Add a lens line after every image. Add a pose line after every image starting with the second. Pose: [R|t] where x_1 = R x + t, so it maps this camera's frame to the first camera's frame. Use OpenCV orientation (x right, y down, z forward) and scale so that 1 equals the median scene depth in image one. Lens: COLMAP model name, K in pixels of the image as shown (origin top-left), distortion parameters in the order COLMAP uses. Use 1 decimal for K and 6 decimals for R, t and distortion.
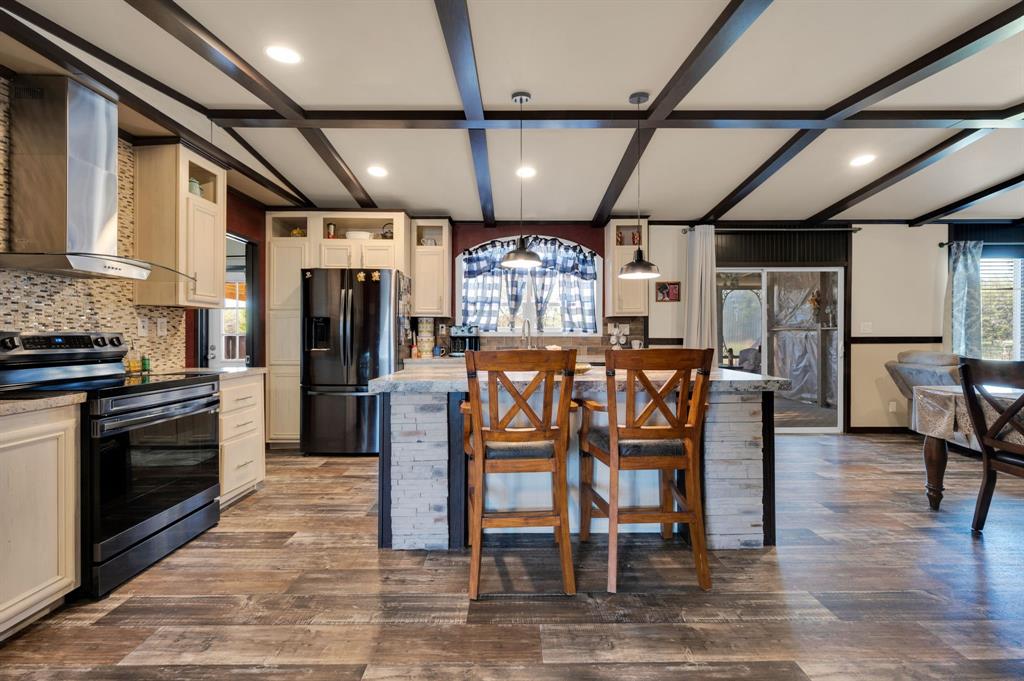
lens RADIAL K [[423.7, 0, 512.0], [0, 423.7, 340.5], [0, 0, 1]] dist [0.012111, -0.000527]
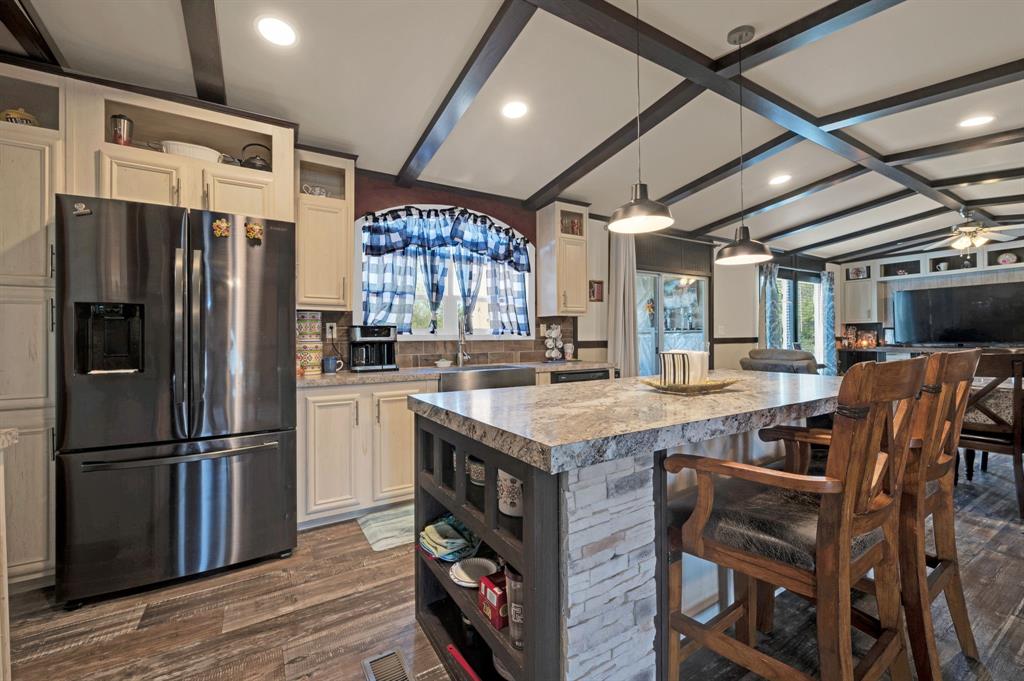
lens RADIAL K [[423.7, 0, 512.0], [0, 423.7, 340.5], [0, 0, 1]] dist [0.012111, -0.000527]
pose [[0.856267, -0.009396, 0.516448, -0.264932], [0.015354, 0.999856, -0.007266, -0.002474], [-0.516305, 0.014151, 0.856288, 0.301956]]
